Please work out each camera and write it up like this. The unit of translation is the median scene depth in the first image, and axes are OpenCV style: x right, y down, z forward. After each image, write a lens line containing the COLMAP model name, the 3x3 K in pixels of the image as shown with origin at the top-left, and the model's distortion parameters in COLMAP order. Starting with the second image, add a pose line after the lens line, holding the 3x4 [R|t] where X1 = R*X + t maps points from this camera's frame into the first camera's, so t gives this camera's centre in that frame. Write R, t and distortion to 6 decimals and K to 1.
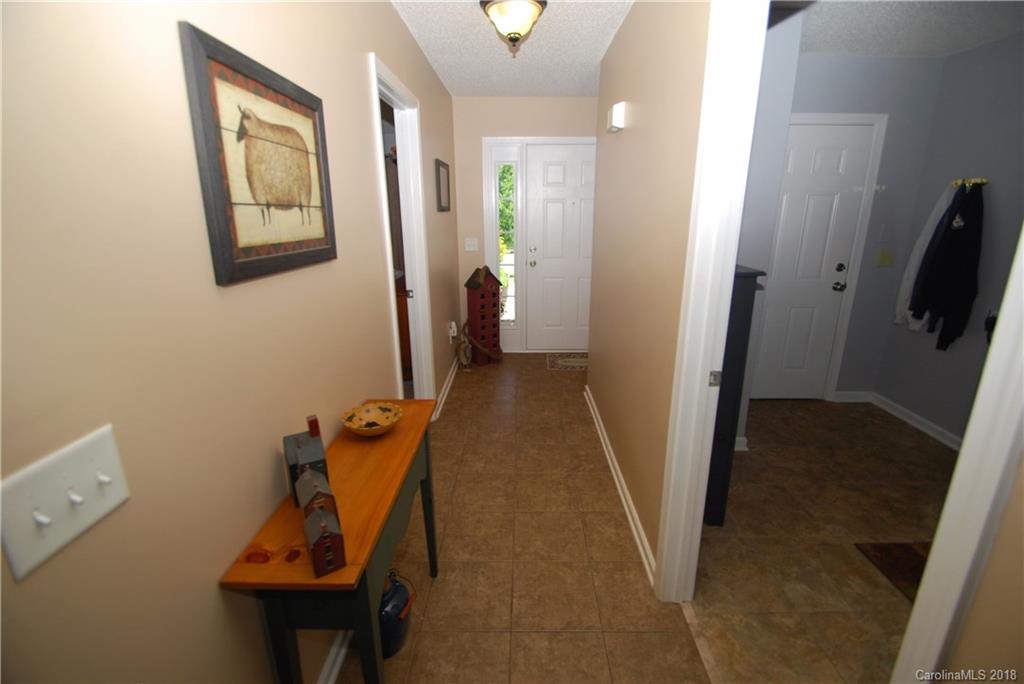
lens RADIAL K [[451.8, 0, 520.1], [0, 451.8, 330.3], [0, 0, 1]] dist [0.015525, -0.020332]
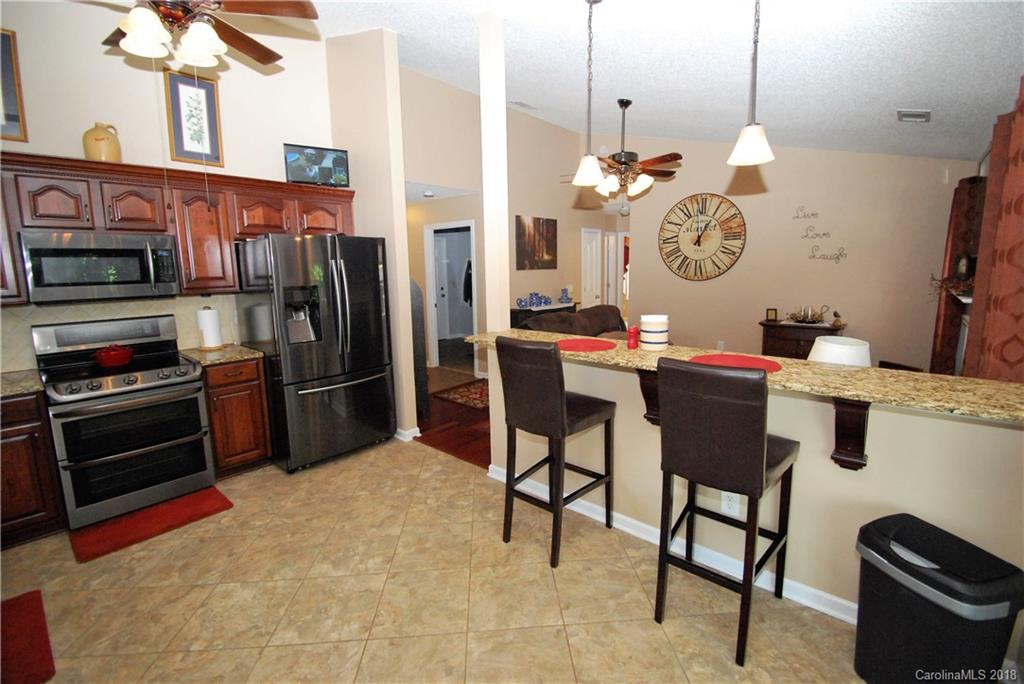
lens RADIAL K [[448.8, 0, 519.1], [0, 448.8, 330.1], [0, 0, 1]] dist [0.015496, -0.018783]
pose [[0.654024, -0.118984, 0.747058, -1.222610], [0.216145, 0.975775, -0.033816, 0.347066], [-0.724937, 0.183590, 0.663898, -1.286078]]
